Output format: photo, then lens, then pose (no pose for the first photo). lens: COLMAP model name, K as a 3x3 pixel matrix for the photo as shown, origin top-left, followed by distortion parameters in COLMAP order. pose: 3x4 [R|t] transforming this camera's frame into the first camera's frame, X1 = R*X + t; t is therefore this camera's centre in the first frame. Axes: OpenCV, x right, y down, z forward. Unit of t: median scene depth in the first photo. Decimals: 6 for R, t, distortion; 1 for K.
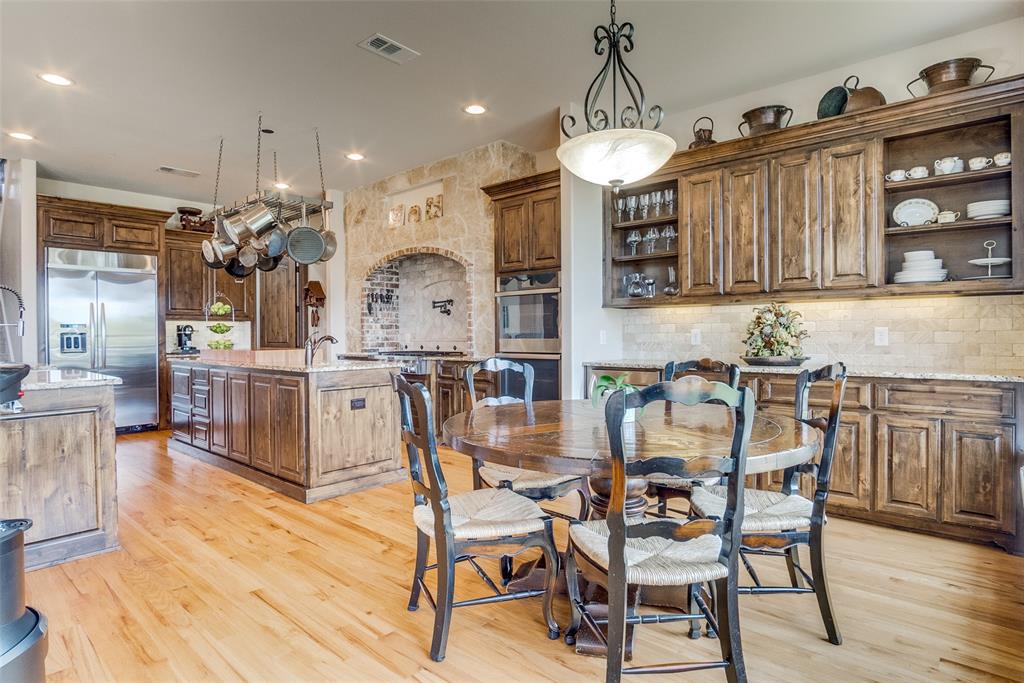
lens RADIAL K [[550.9, 0, 510.4], [0, 550.9, 337.0], [0, 0, 1]] dist [-0.023112, 0.002184]
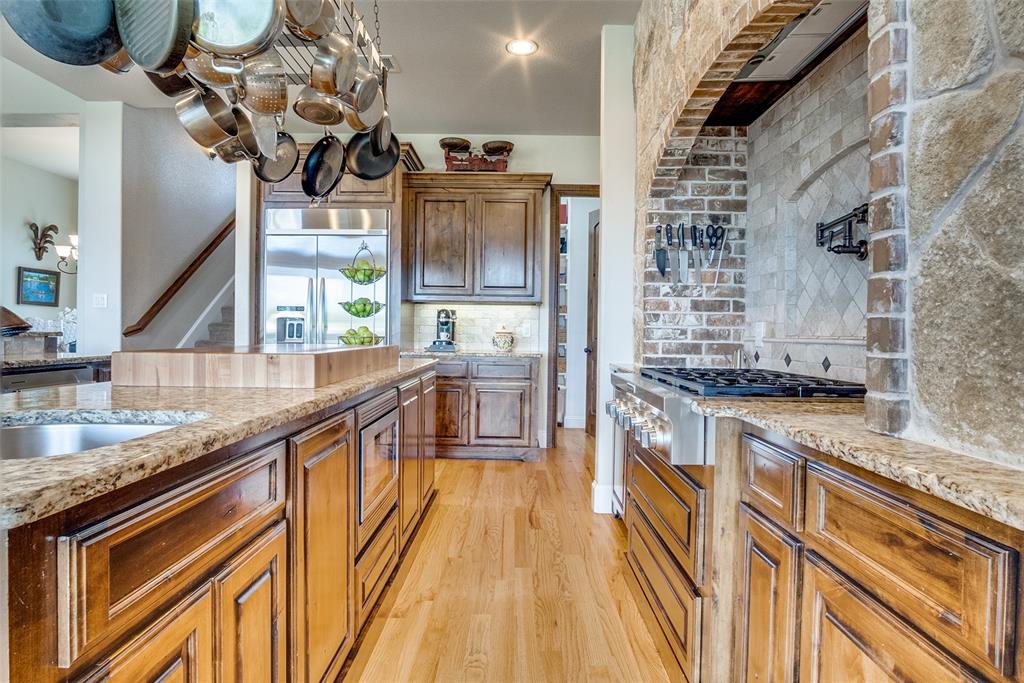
lens RADIAL K [[550.9, 0, 510.4], [0, 550.9, 337.0], [0, 0, 1]] dist [-0.023112, 0.002184]
pose [[0.663616, 0.022906, -0.747723, -0.017673], [-0.022290, 0.999693, 0.010842, 0.004656], [0.747741, 0.009472, 0.663923, 0.747538]]
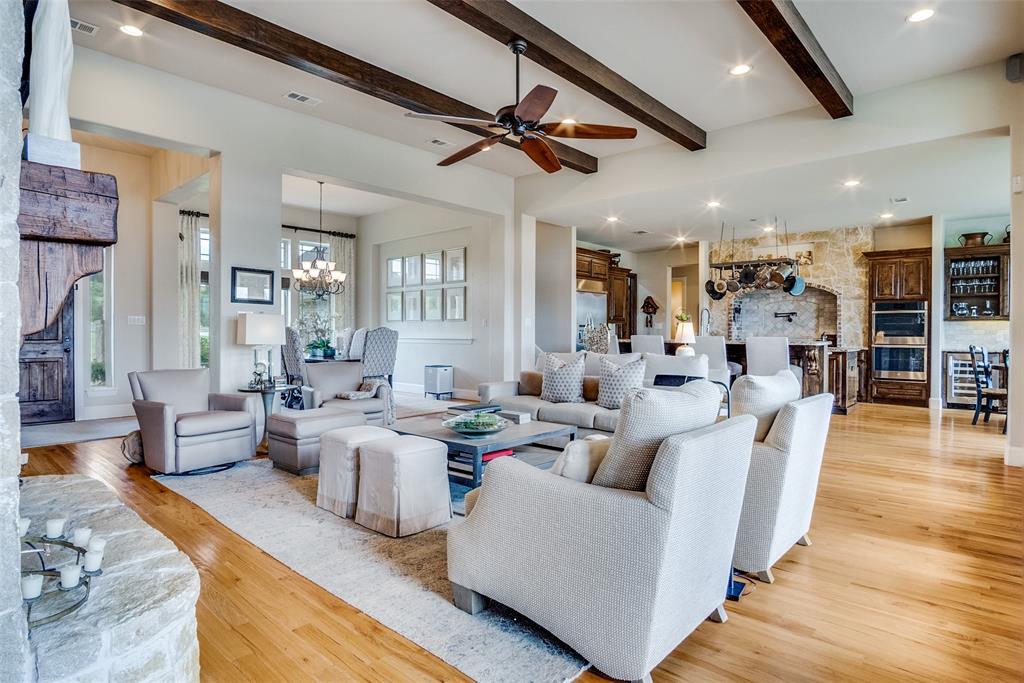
lens RADIAL K [[550.9, 0, 510.4], [0, 550.9, 337.0], [0, 0, 1]] dist [-0.023112, 0.002184]
pose [[0.999928, 0.011098, -0.004627, -1.056714], [-0.011089, 0.999937, 0.001876, 0.012213], [0.004648, -0.001824, 0.999988, -0.697175]]
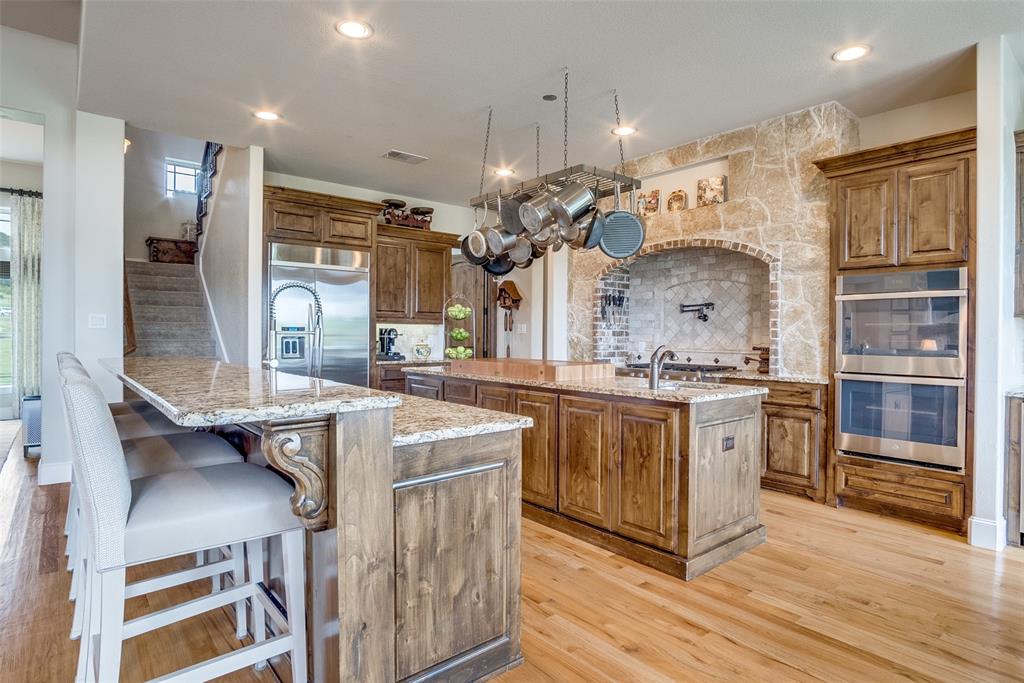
lens RADIAL K [[545.4, 0, 512.9], [0, 545.4, 337.7], [0, 0, 1]] dist [-0.026535, 0.001434]
pose [[0.989871, 0.014913, -0.141185, -0.324811], [-0.014801, 0.999889, 0.001844, -0.013595], [0.141196, 0.000264, 0.989982, 0.157381]]
